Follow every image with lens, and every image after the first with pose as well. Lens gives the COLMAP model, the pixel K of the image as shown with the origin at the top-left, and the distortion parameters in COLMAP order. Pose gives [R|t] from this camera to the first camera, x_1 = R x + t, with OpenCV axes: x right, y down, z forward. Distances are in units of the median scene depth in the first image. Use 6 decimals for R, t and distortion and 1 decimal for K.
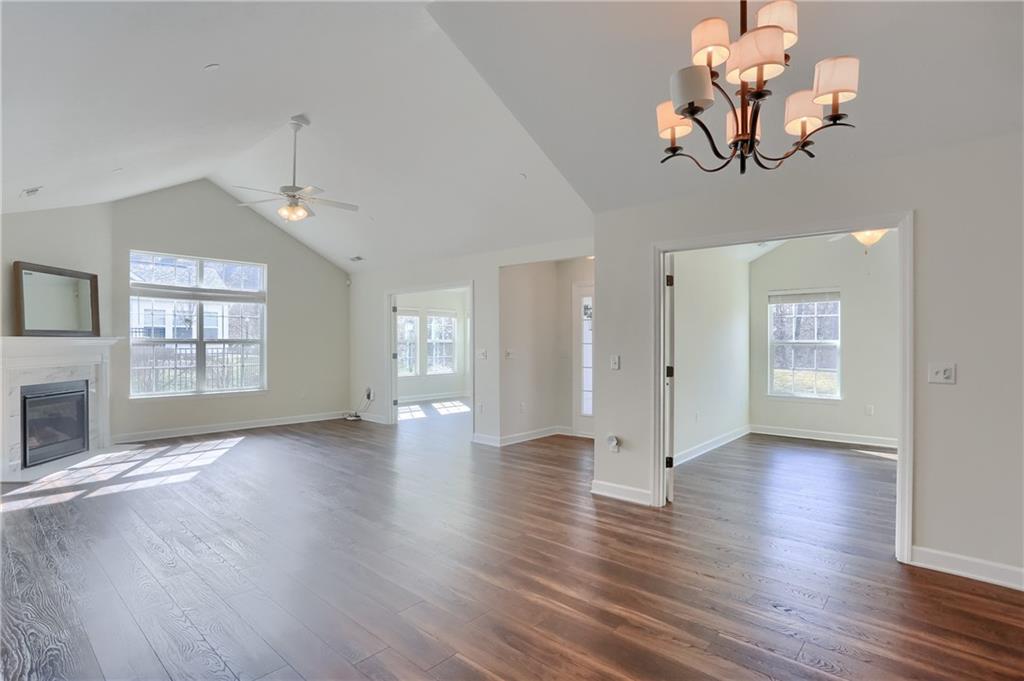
lens RADIAL K [[514.5, 0, 512.0], [0, 514.5, 340.5], [0, 0, 1]] dist [-0.000674, 0.017890]
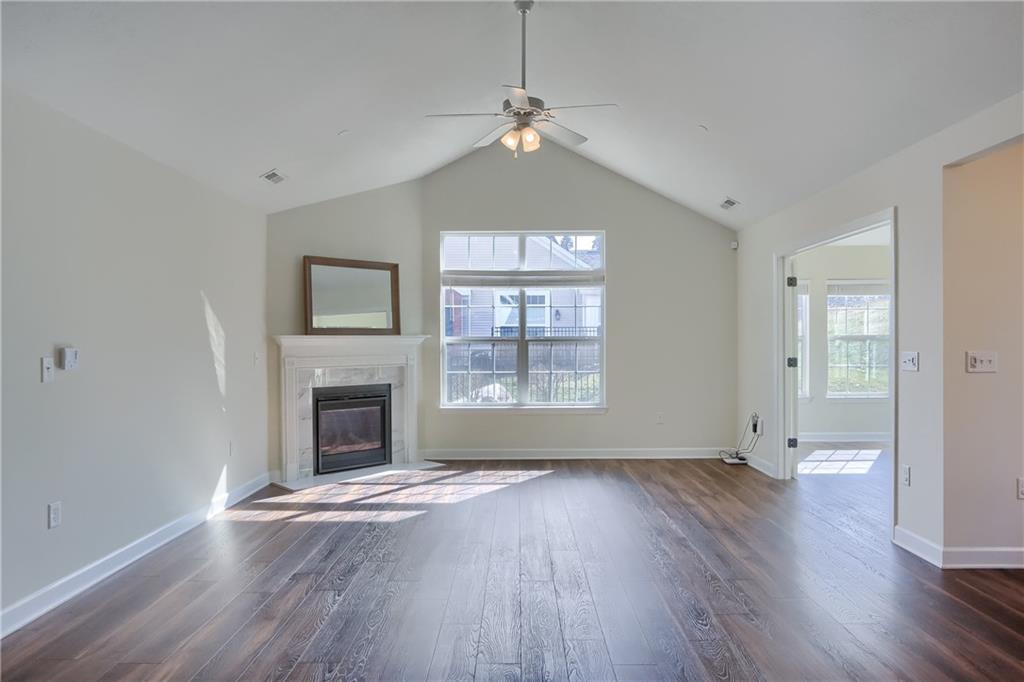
lens RADIAL K [[685.7, 0, 514.1], [0, 685.7, 358.4], [0, 0, 1]] dist [-0.038681, 0.000603]
pose [[0.676252, 0.010124, -0.736601, 0.159551], [0.009116, 0.999714, 0.022110, 0.007243], [0.736614, -0.021667, 0.675966, 0.319252]]
